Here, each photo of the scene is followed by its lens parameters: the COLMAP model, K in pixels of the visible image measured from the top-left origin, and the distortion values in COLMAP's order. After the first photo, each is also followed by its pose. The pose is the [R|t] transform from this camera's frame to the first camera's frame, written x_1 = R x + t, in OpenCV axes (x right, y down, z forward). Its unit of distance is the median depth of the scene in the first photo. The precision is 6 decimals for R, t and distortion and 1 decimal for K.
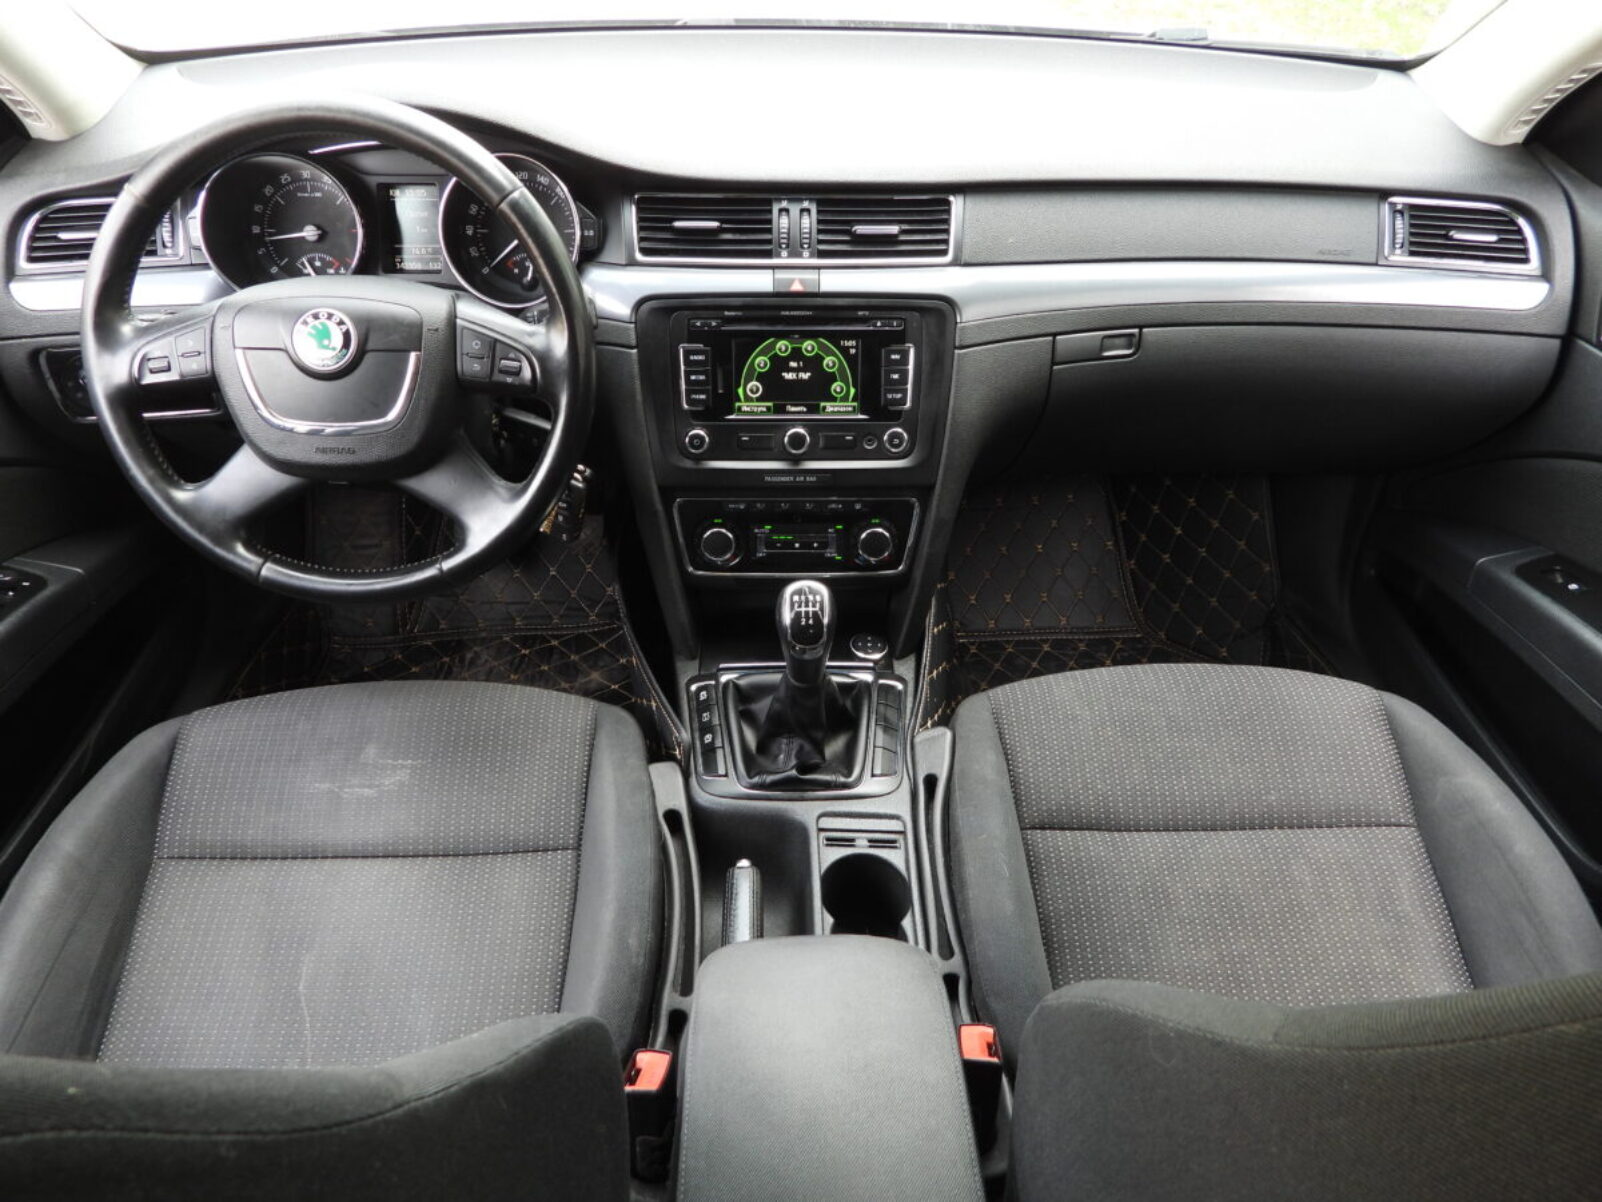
lens RADIAL K [[1140.4, 0, 806.8], [0, 1140.4, 599.6], [0, 0, 1]] dist [-0.018377, 0.010124]
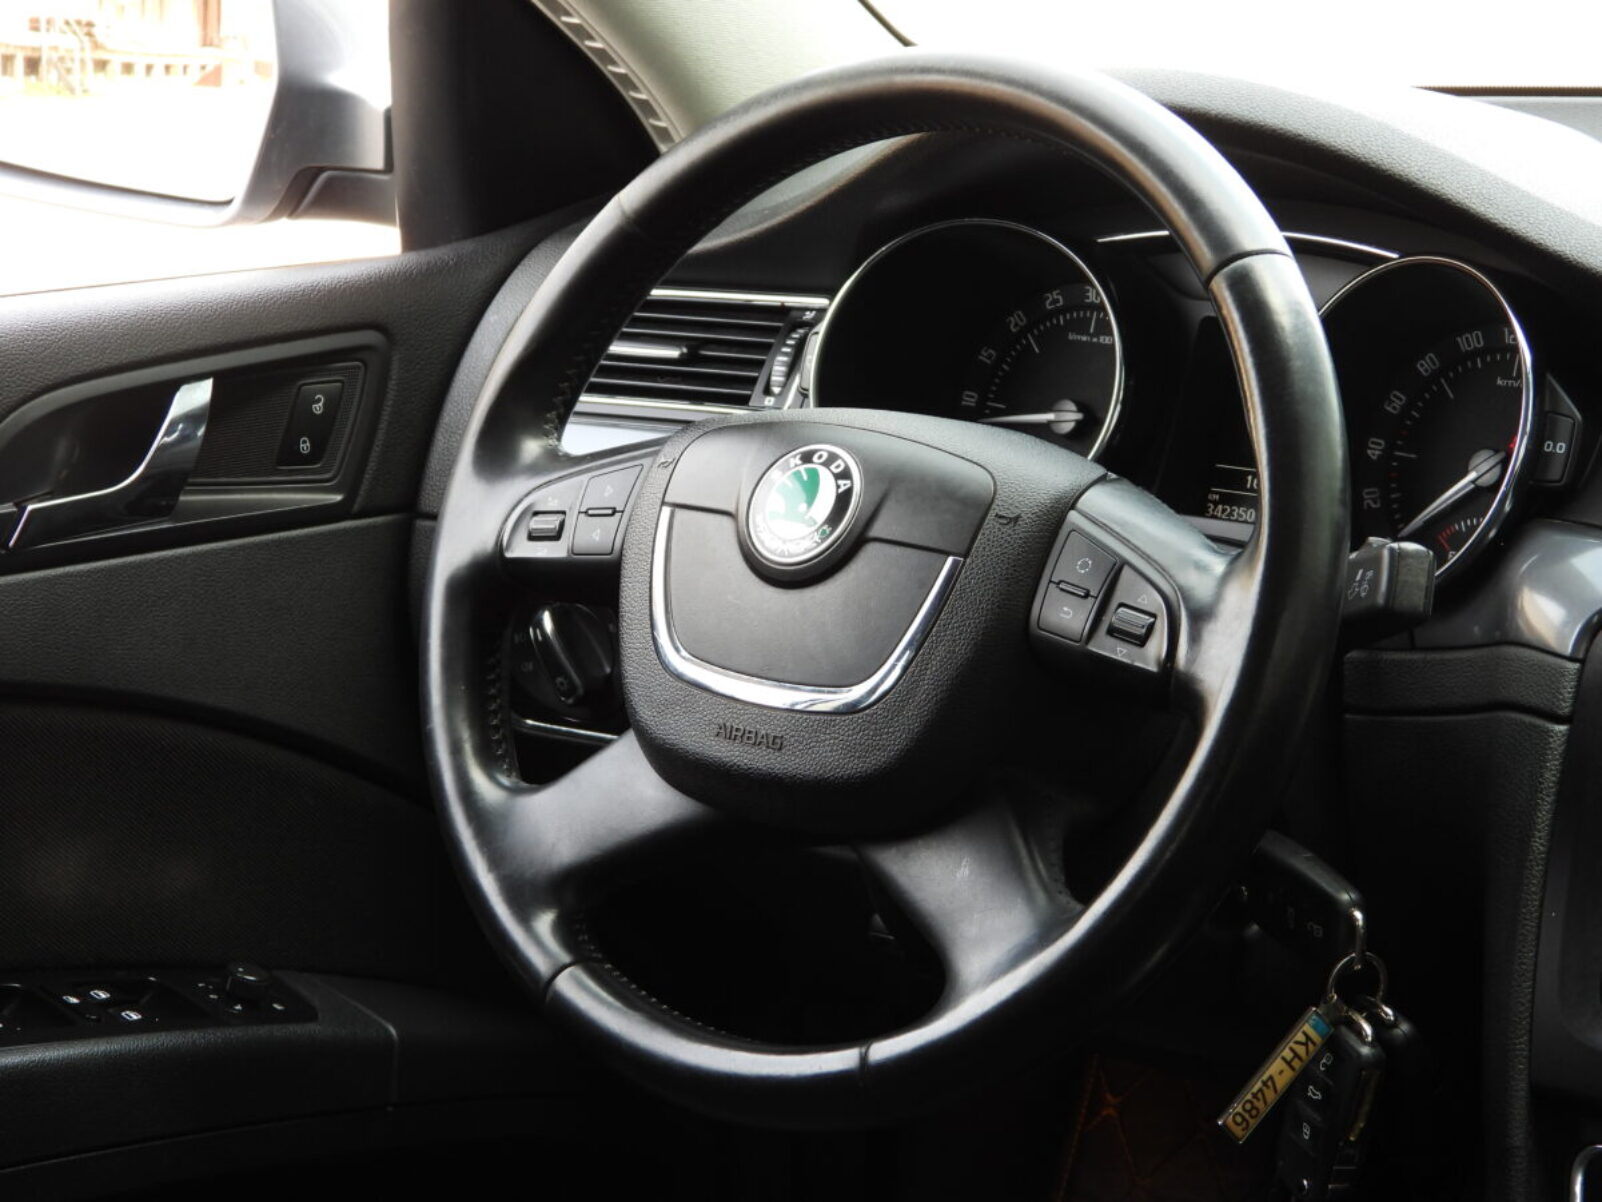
lens RADIAL K [[4056.3, 0, 812.3], [0, 4056.3, 596.1], [0, 0, 1]] dist [-0.104782, 0.000000]
pose [[0.742034, 0.113167, -0.660741, 0.553251], [-0.378472, 0.884257, -0.273587, 0.209742], [0.553304, 0.453082, 0.698979, -0.113919]]
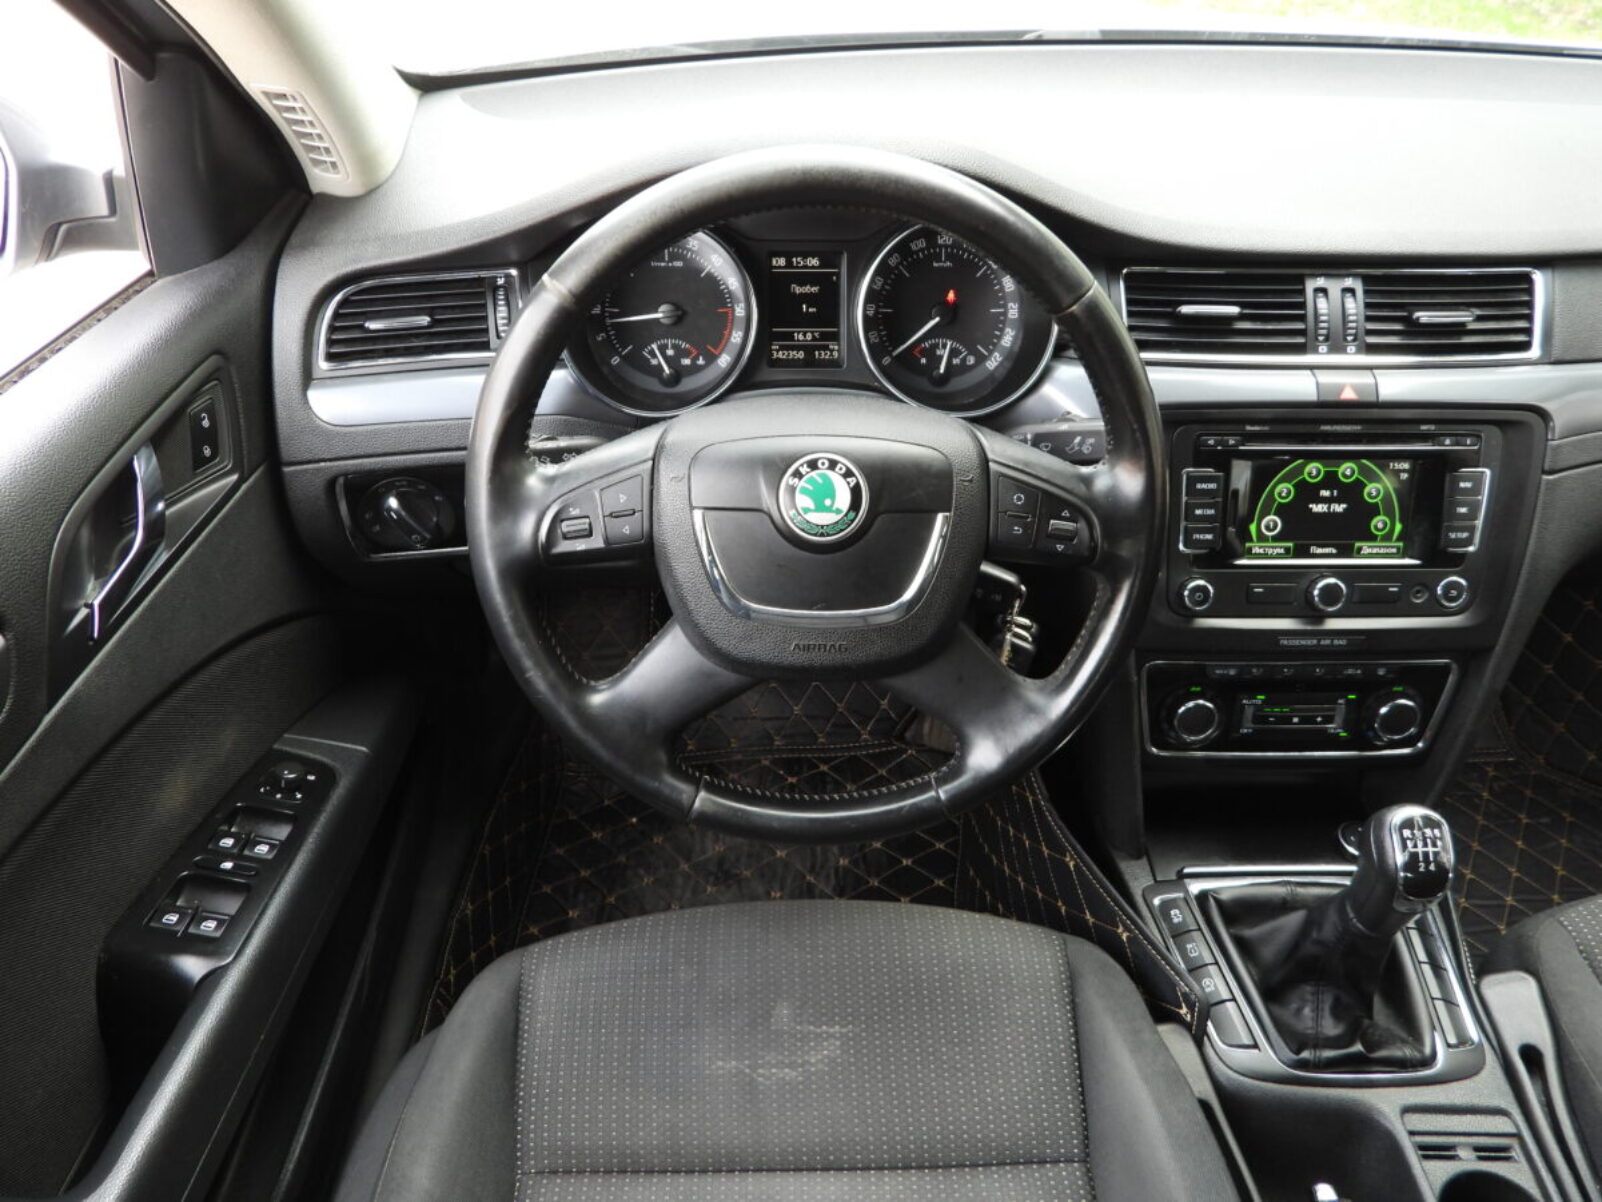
lens RADIAL K [[1140.4, 0, 807.4], [0, 1140.4, 602.7], [0, 0, 1]] dist [-0.018377, 0.010124]
pose [[0.999882, 0.002197, -0.015180, -0.346132], [-0.002176, 0.999997, 0.001412, -0.134724], [0.015183, -0.001378, 0.999884, 0.240942]]
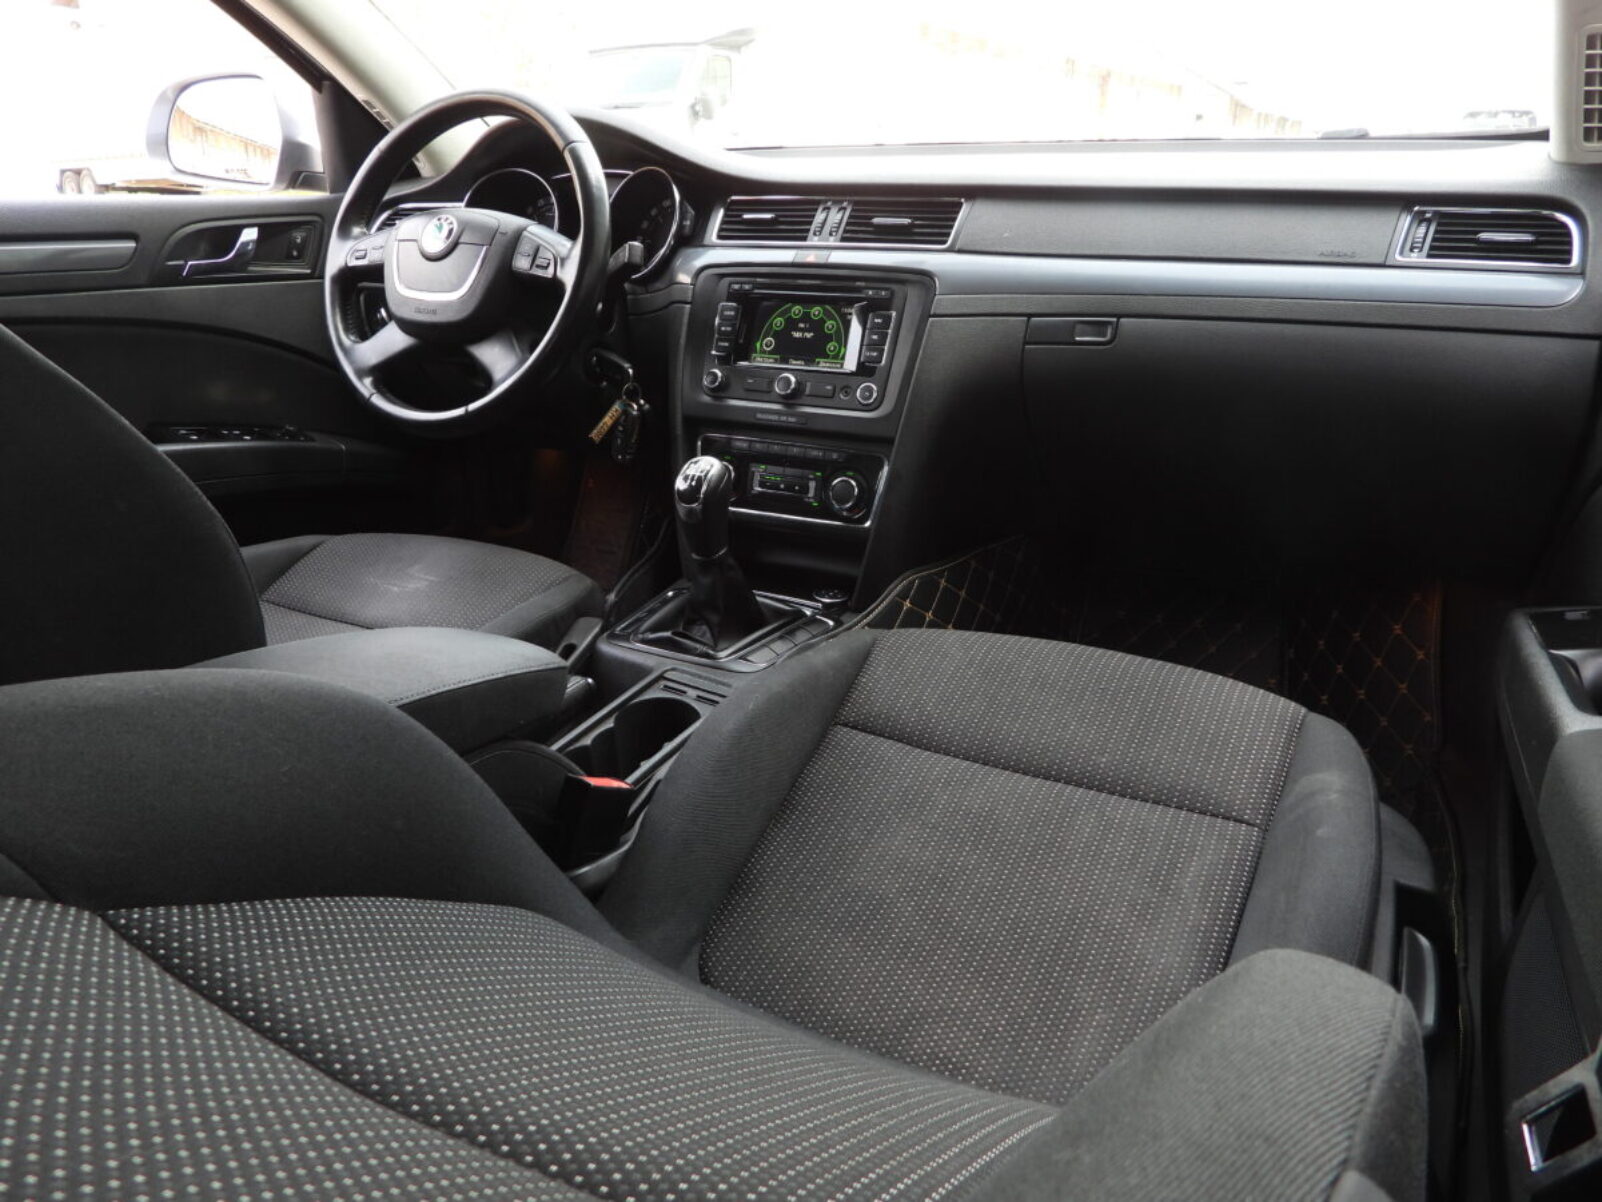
lens RADIAL K [[1140.4, 0, 807.7], [0, 1140.4, 597.0], [0, 0, 1]] dist [-0.018377, 0.010124]
pose [[0.863466, 0.154607, -0.480128, 0.600167], [-0.287219, 0.933184, -0.216041, 0.305244], [0.414646, 0.324446, 0.850179, 0.101291]]
